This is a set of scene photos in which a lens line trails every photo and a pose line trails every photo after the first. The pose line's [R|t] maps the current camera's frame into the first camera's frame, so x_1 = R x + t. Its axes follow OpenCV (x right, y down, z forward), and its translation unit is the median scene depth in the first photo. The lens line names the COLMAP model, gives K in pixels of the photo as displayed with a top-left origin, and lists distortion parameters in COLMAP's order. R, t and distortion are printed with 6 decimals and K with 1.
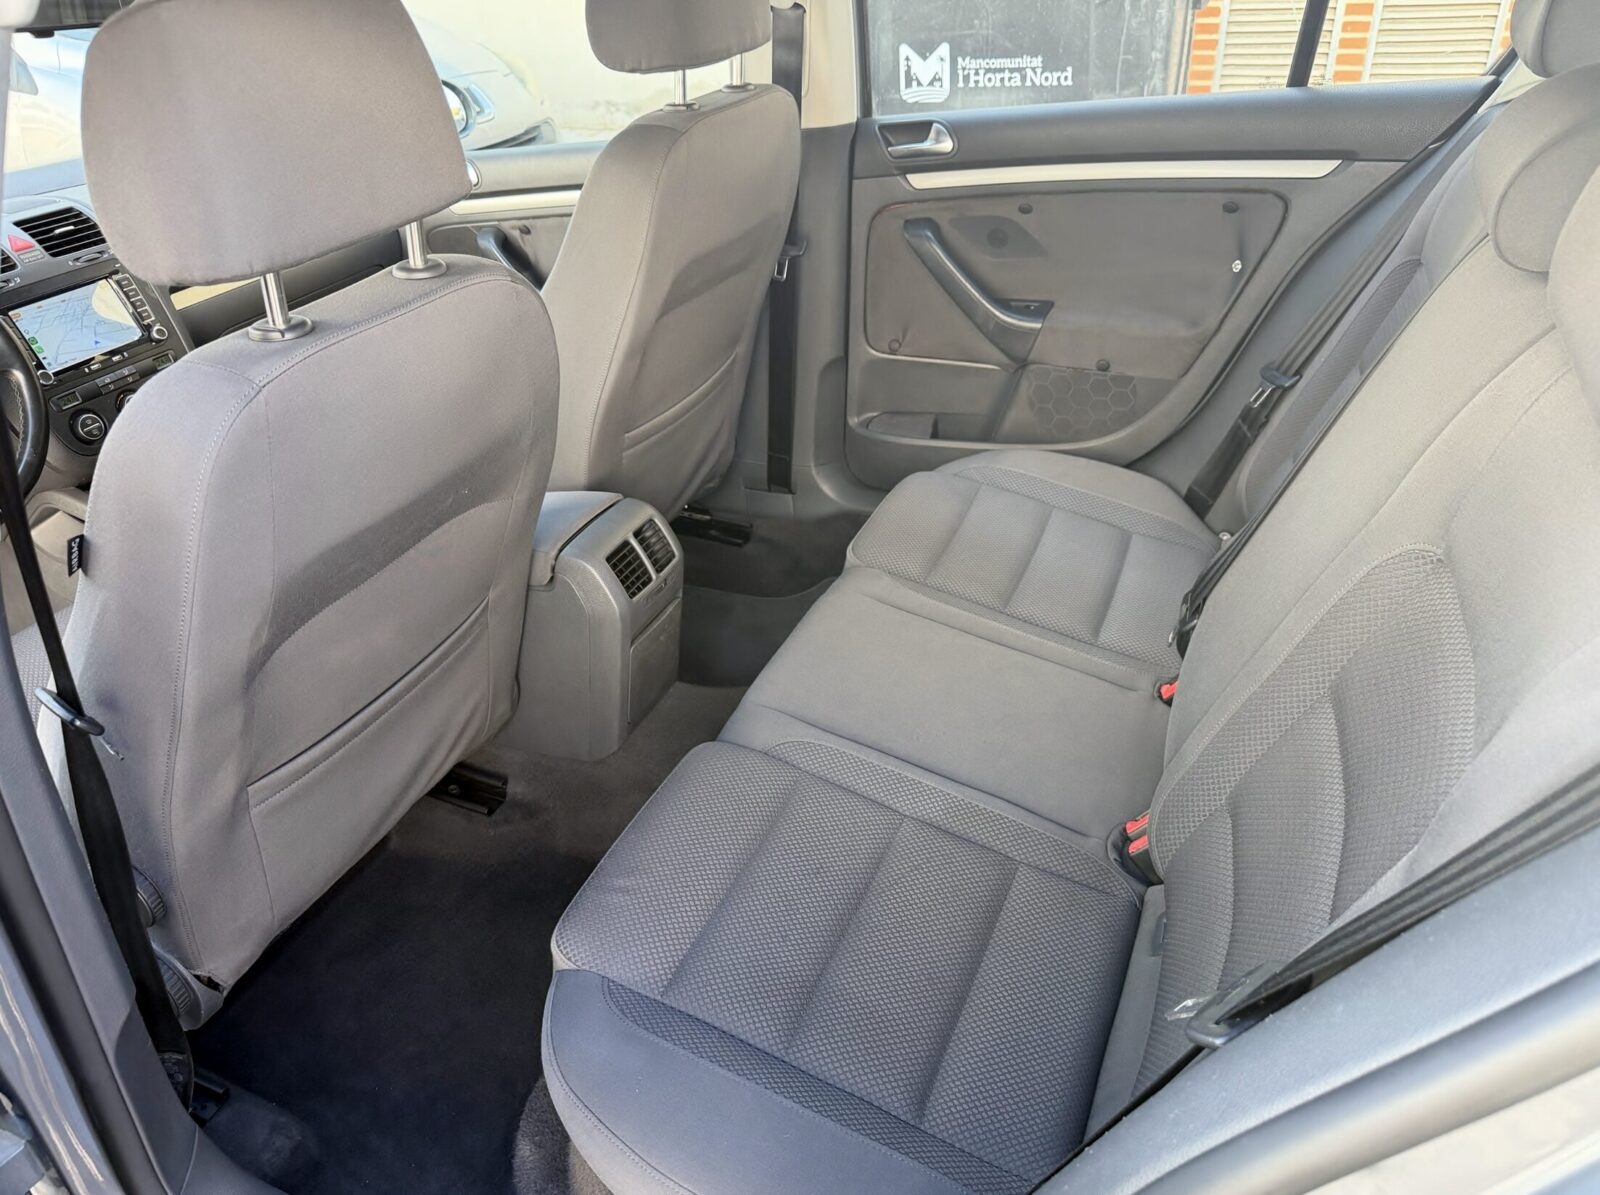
lens RADIAL K [[1124.2, 0, 792.6], [0, 1124.2, 588.6], [0, 0, 1]] dist [0.037955, -0.041490]
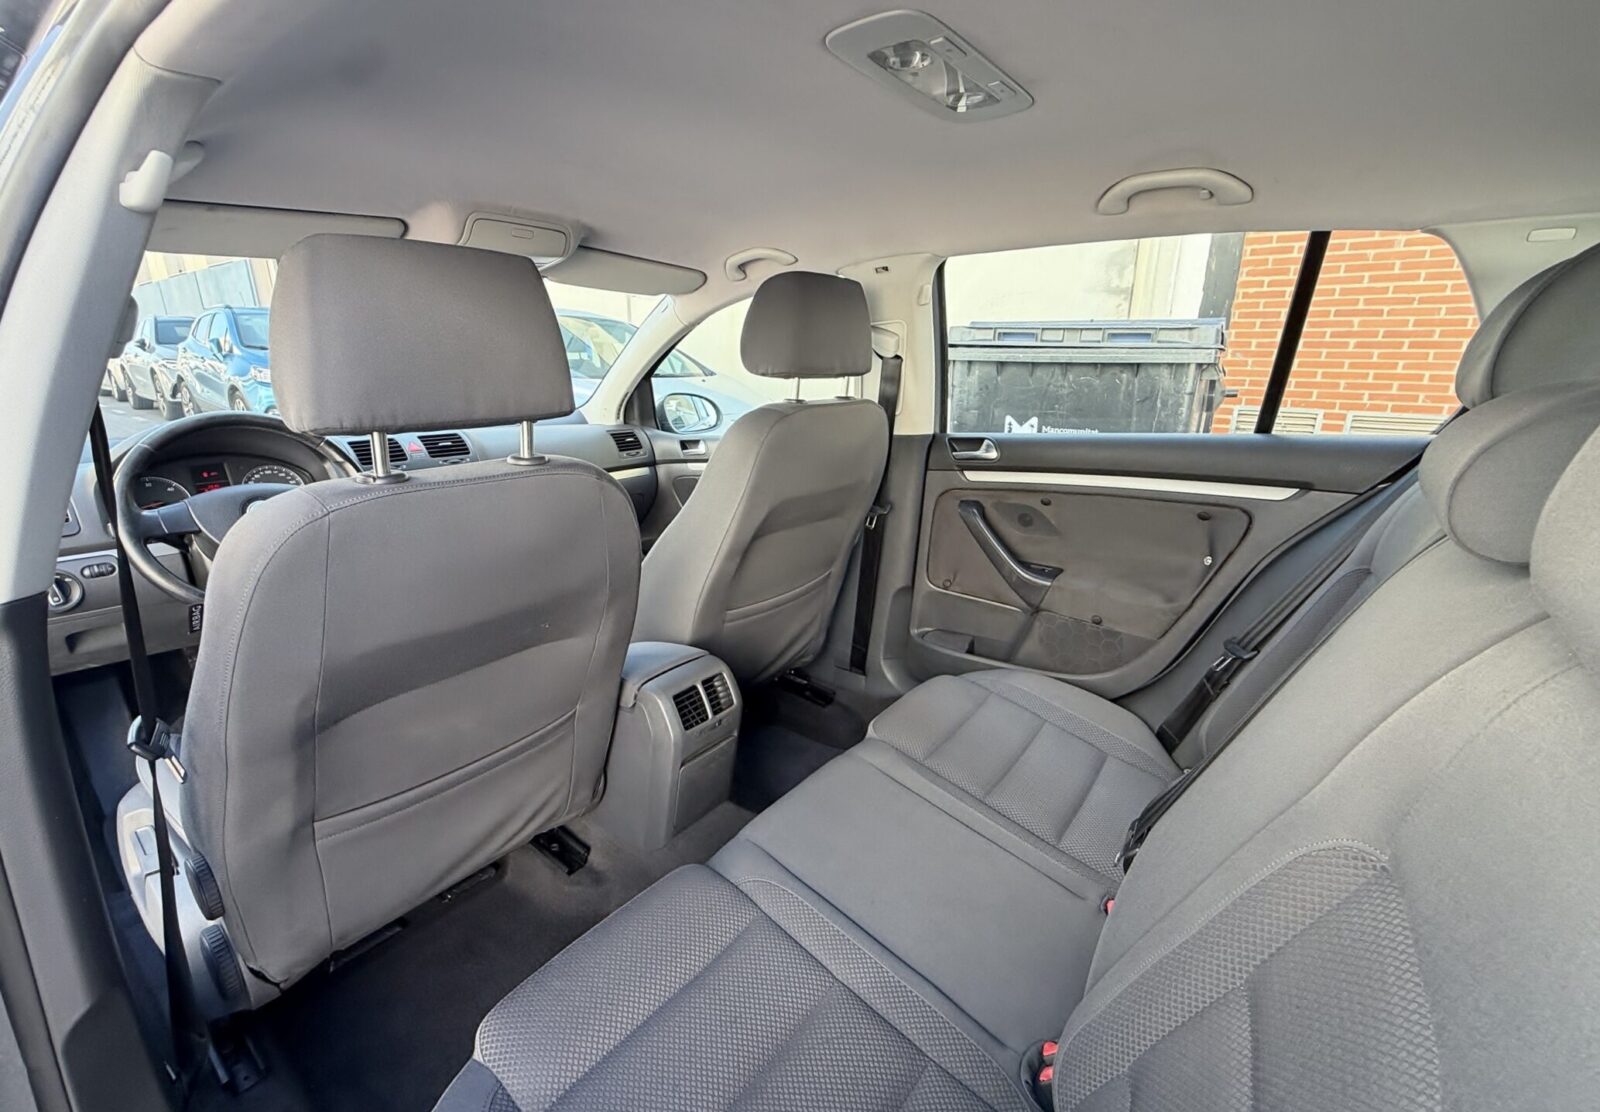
lens RADIAL K [[679.7, 0, 791.3], [0, 679.7, 556.7], [0, 0, 1]] dist [0.009024, 0.000615]
pose [[0.965404, 0.137126, -0.221792, 0.108342], [-0.187393, 0.956303, -0.224427, -0.025662], [0.181326, 0.258225, 0.948915, 0.178955]]
